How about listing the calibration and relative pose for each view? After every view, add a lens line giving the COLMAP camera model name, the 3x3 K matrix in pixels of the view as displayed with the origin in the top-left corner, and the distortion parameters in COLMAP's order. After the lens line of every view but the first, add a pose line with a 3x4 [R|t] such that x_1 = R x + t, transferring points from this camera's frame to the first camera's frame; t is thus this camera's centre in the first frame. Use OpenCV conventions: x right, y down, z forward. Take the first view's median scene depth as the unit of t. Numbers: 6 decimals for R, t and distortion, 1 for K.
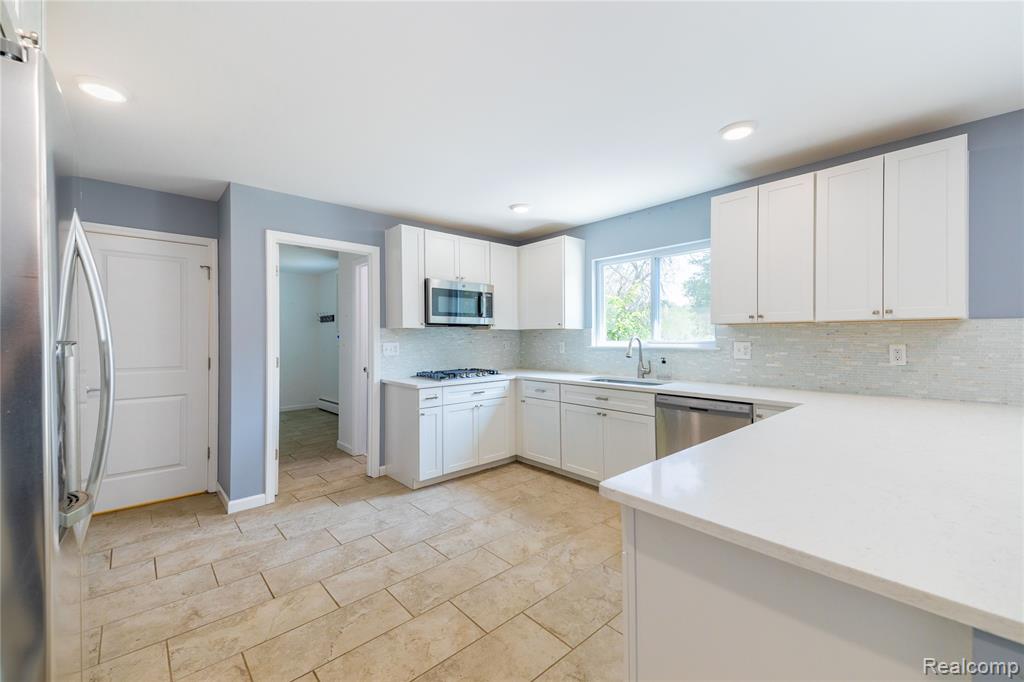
lens RADIAL K [[419.4, 0, 512.5], [0, 419.4, 334.5], [0, 0, 1]] dist [0.044982, -0.012306]
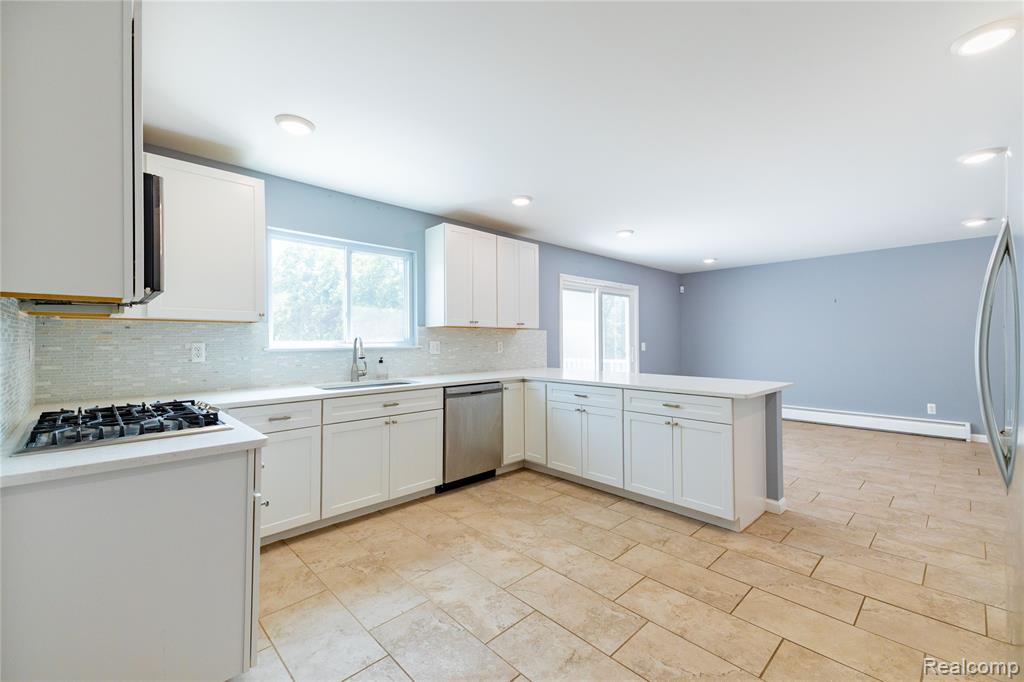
lens RADIAL K [[419.4, 0, 518.2], [0, 419.4, 335.2], [0, 0, 1]] dist [0.044982, -0.012306]
pose [[-0.044393, 0.017335, 0.998864, -0.655183], [-0.003245, 0.999842, -0.017497, 0.019819], [-0.999009, -0.004018, -0.044330, 0.736308]]
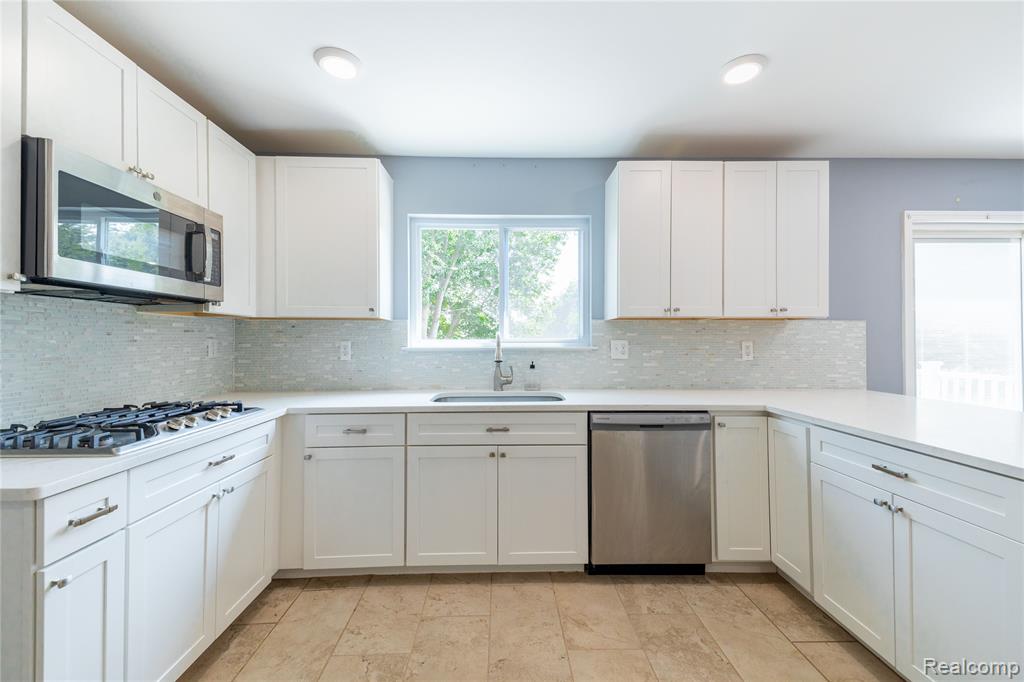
lens RADIAL K [[419.4, 0, 514.8], [0, 419.4, 336.7], [0, 0, 1]] dist [0.044982, -0.012306]
pose [[0.645939, 0.013112, 0.763276, -0.236295], [-0.008285, 0.999914, -0.010167, 0.019695], [-0.763344, 0.000244, 0.645992, 0.552020]]
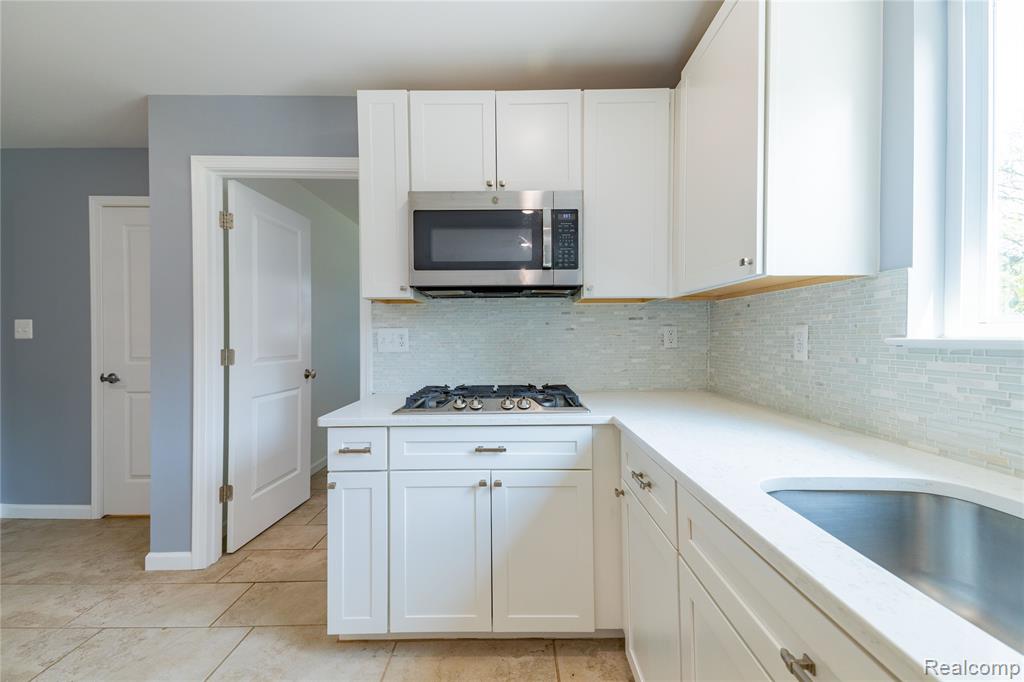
lens RADIAL K [[419.4, 0, 508.6], [0, 419.4, 336.3], [0, 0, 1]] dist [0.044982, -0.012306]
pose [[0.740108, 0.003424, -0.672480, 0.222352], [0.004634, 0.999937, 0.010192, 0.027483], [0.672472, -0.010660, 0.740046, 0.777080]]
